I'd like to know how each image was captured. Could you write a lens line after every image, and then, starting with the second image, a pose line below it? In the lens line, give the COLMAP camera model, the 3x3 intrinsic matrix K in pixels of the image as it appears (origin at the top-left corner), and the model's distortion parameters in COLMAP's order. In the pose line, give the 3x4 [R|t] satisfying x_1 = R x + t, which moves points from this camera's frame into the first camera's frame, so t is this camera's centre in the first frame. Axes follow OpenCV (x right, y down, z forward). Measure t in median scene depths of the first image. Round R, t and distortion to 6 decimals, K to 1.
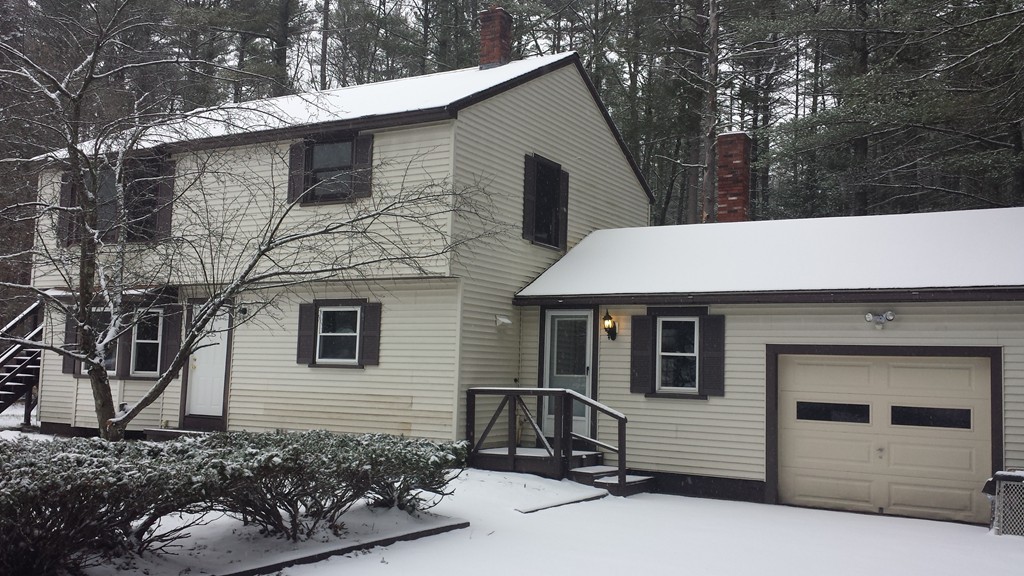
lens RADIAL K [[1039.0, 0, 512.0], [0, 1039.0, 288.0], [0, 0, 1]] dist [0.004200, 0.003899]
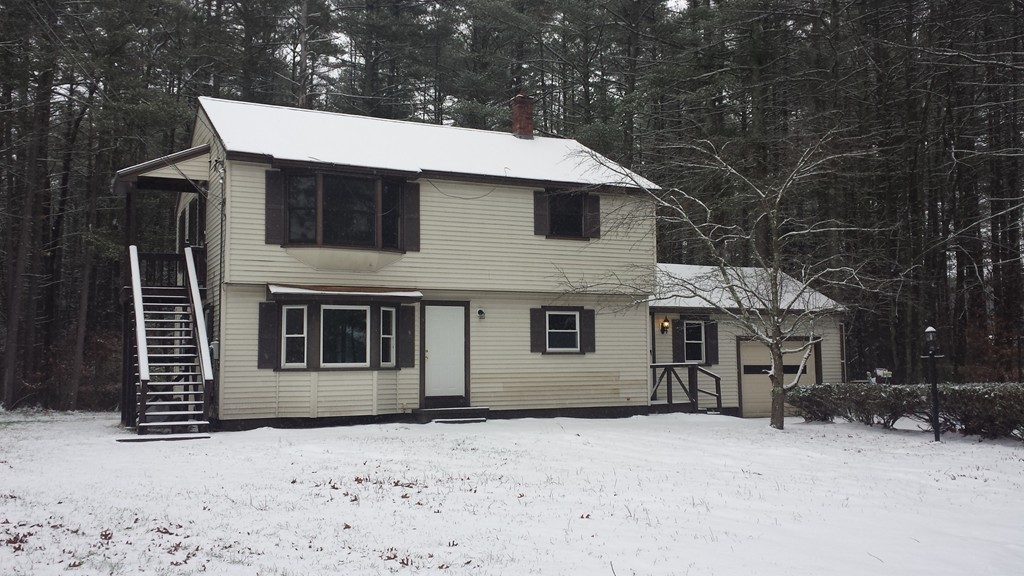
lens RADIAL K [[937.3, 0, 512.0], [0, 937.3, 288.0], [0, 0, 1]] dist [0.146780, -0.343173]
pose [[0.534009, 0.030484, 0.844929, -1.308761], [-0.052816, 0.998601, -0.002647, -0.007353], [-0.843828, -0.043212, 0.534872, 0.374937]]
